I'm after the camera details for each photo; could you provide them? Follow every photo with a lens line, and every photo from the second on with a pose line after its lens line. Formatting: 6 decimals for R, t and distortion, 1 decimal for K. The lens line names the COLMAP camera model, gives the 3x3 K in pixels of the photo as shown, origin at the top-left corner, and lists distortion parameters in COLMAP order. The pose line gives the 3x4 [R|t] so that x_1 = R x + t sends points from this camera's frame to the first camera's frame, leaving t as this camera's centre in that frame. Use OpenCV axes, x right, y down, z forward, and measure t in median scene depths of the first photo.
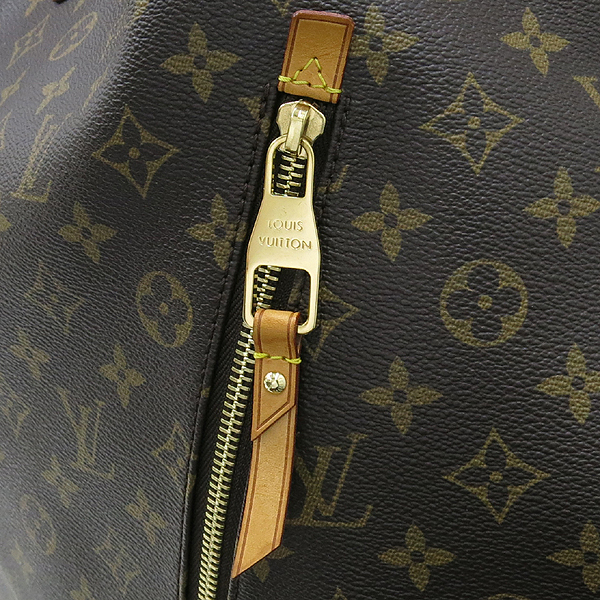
lens RADIAL K [[1702.5, 0, 300.0], [0, 1702.5, 300.0], [0, 0, 1]] dist [-0.035398, 0.000000]
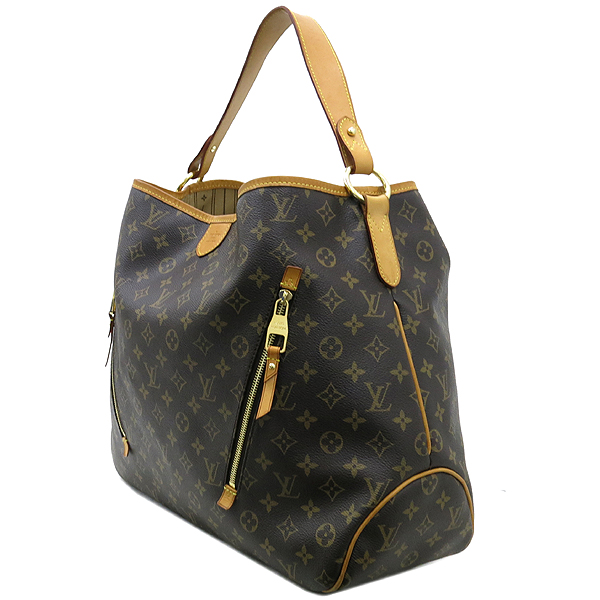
lens RADIAL K [[1702.5, 0, 300.0], [0, 1702.5, 299.8], [0, 0, 1]] dist [-0.035398, 0.000000]
pose [[0.992361, 0.091082, 0.083204, -0.271960], [-0.075968, 0.982587, -0.169565, 0.523534], [-0.097200, 0.161949, 0.982000, -2.606167]]
